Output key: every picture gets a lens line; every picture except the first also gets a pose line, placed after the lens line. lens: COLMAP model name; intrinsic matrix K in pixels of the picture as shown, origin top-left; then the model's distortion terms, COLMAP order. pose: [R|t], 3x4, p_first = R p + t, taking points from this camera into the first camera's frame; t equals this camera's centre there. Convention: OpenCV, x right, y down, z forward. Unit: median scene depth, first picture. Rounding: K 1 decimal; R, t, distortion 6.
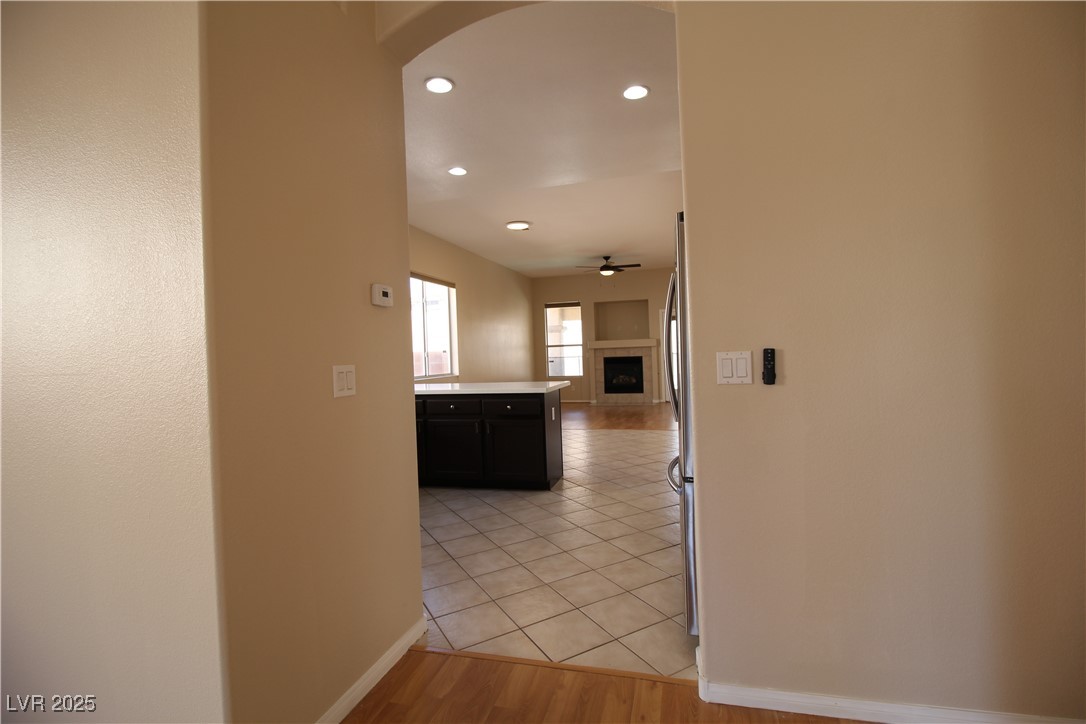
lens RADIAL K [[517.6, 0, 551.3], [0, 517.6, 356.8], [0, 0, 1]] dist [-0.002416, -0.000528]
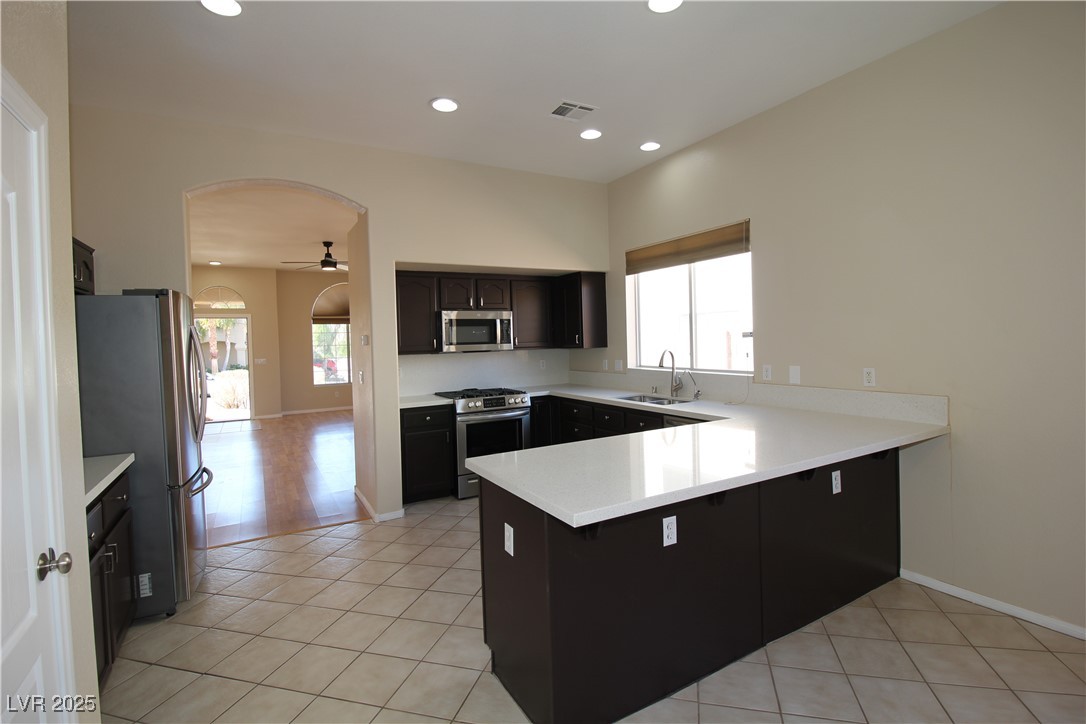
lens RADIAL K [[517.6, 0, 543.3], [0, 517.6, 364.5], [0, 0, 1]] dist [-0.002416, -0.000528]
pose [[-0.716065, 0.082283, -0.693167, 0.406910], [0.046889, 0.996455, 0.069847, -0.089844], [0.696457, 0.017513, -0.717385, 2.026131]]
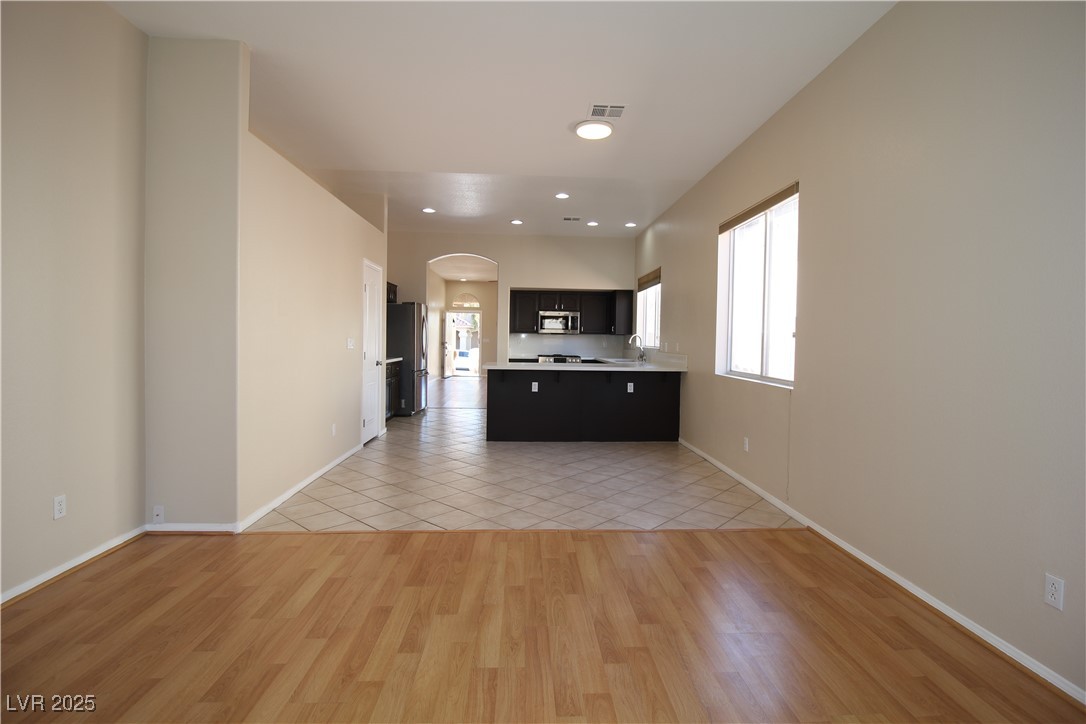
lens RADIAL K [[517.6, 0, 546.6], [0, 517.6, 358.3], [0, 0, 1]] dist [-0.002416, -0.000528]
pose [[-0.953527, 0.024054, -0.300346, 0.388420], [0.010511, 0.998857, 0.046627, -0.029768], [0.301125, 0.041303, -0.952690, 3.418682]]
